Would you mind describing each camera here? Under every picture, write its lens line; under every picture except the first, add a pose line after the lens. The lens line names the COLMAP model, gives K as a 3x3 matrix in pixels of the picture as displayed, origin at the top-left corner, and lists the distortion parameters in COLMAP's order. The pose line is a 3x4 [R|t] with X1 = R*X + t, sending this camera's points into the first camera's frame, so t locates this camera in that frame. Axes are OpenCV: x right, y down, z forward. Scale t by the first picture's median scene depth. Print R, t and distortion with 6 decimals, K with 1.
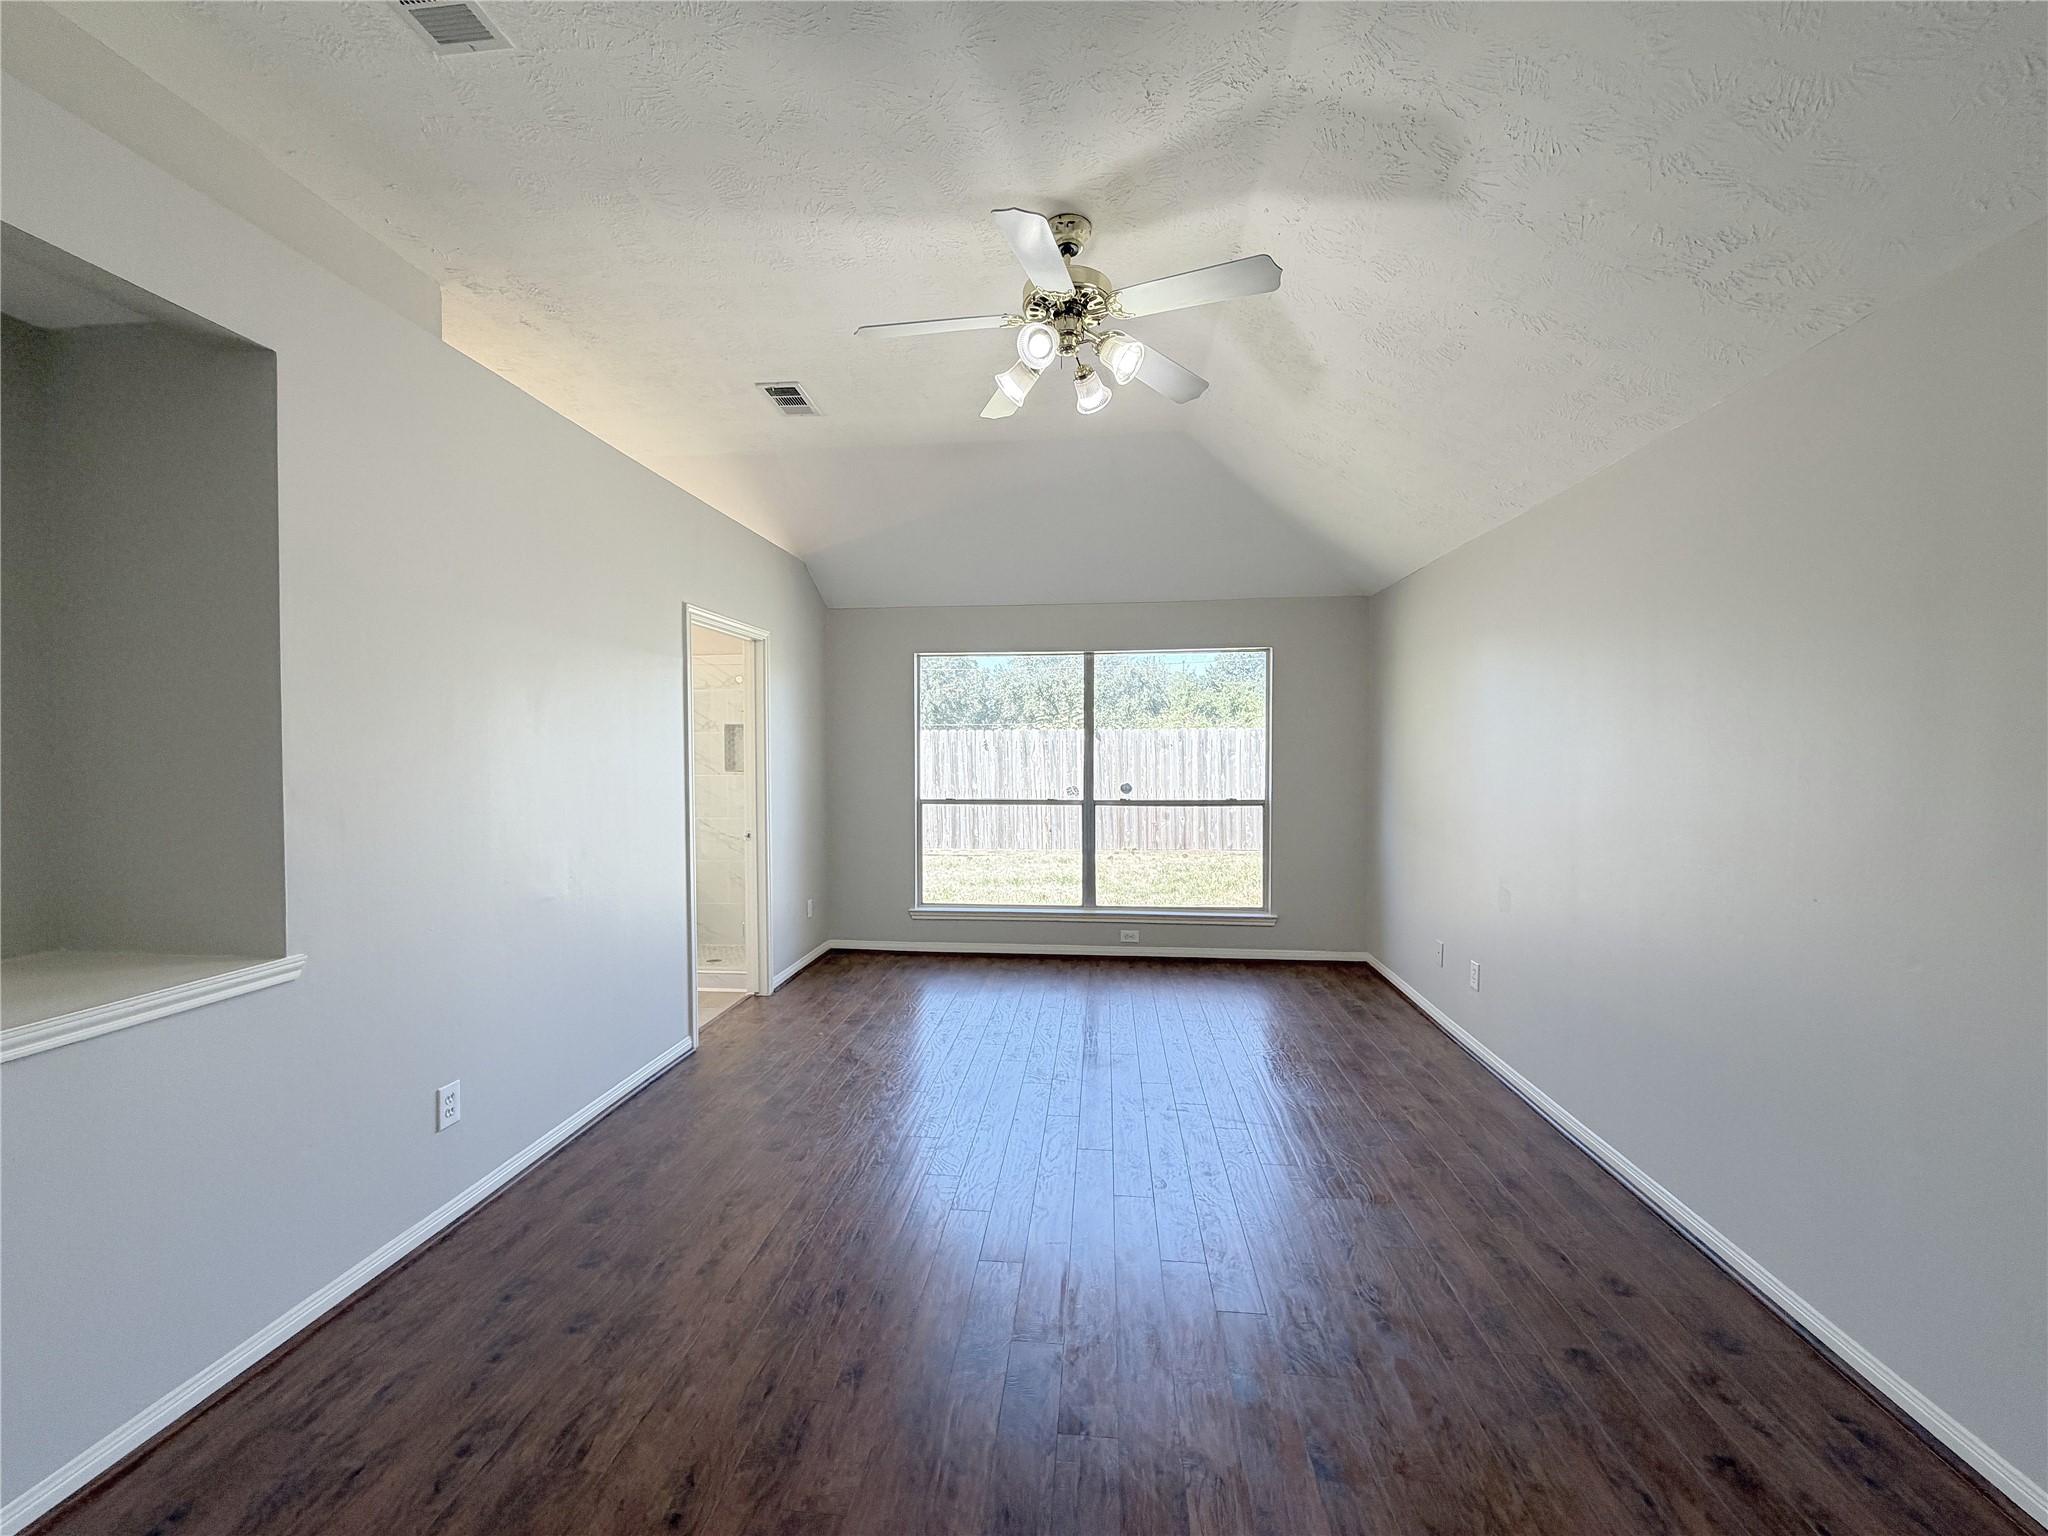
lens RADIAL K [[817.0, 0, 1016.3], [0, 817.0, 770.3], [0, 0, 1]] dist [0.000162, 0.000295]
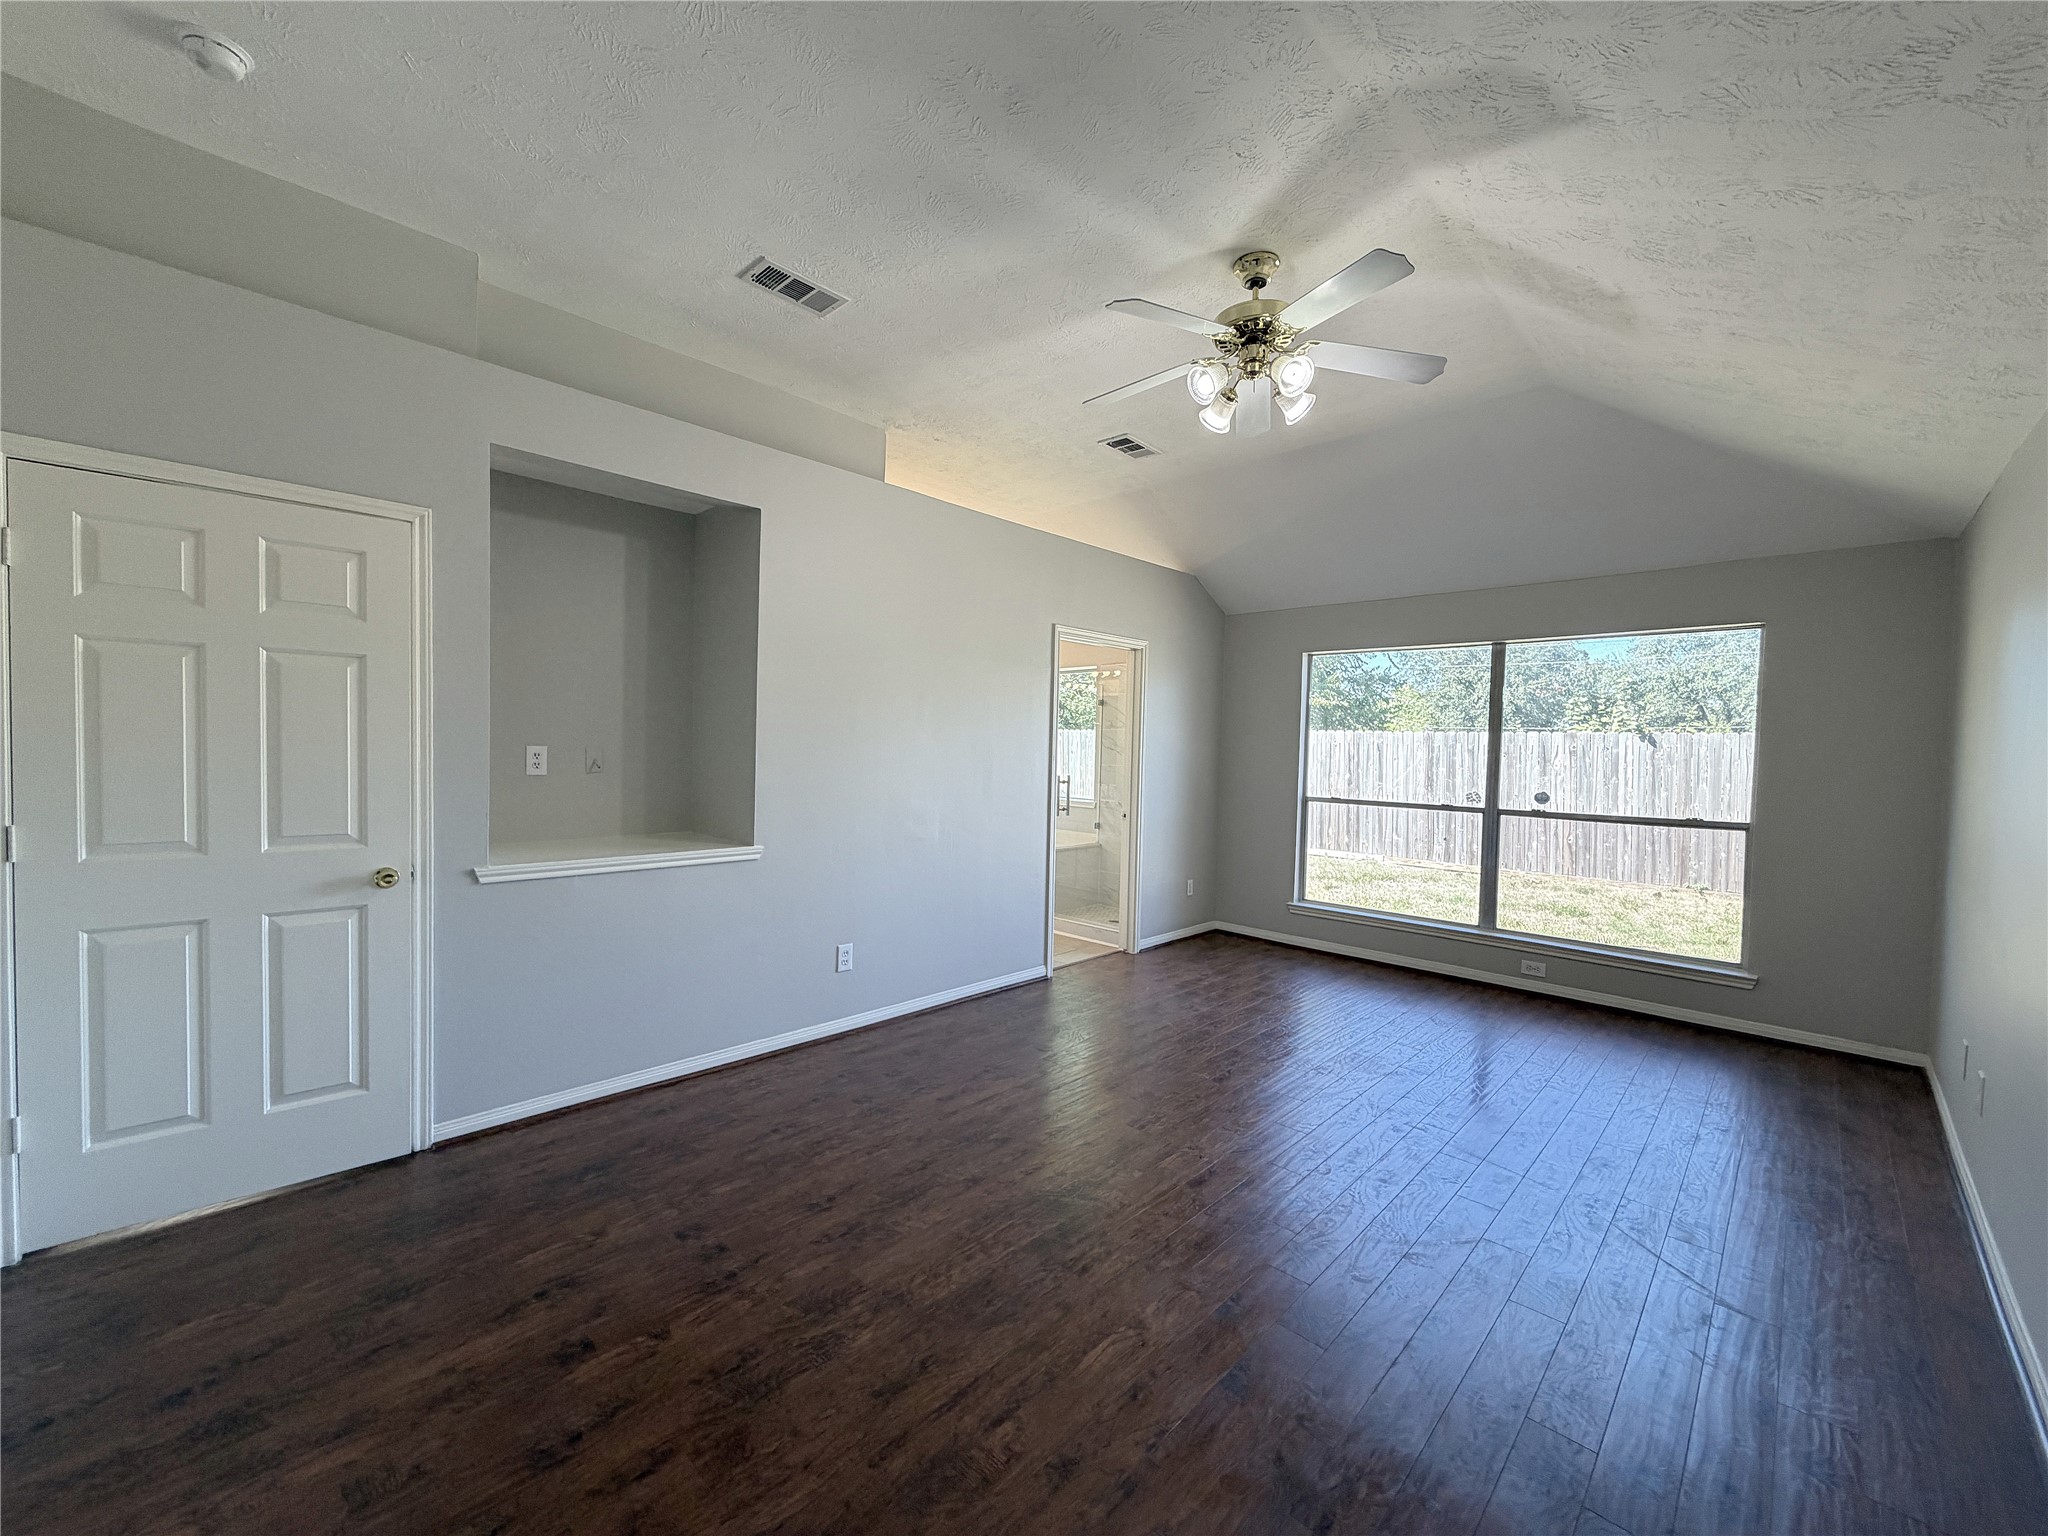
lens RADIAL K [[817.0, 0, 1016.3], [0, 817.0, 770.3], [0, 0, 1]] dist [0.000162, 0.000295]
pose [[0.786248, 0.039973, -0.616616, 0.238603], [-0.041550, 0.999067, 0.011786, 0.006348], [0.616512, 0.016354, 0.787175, -0.021702]]
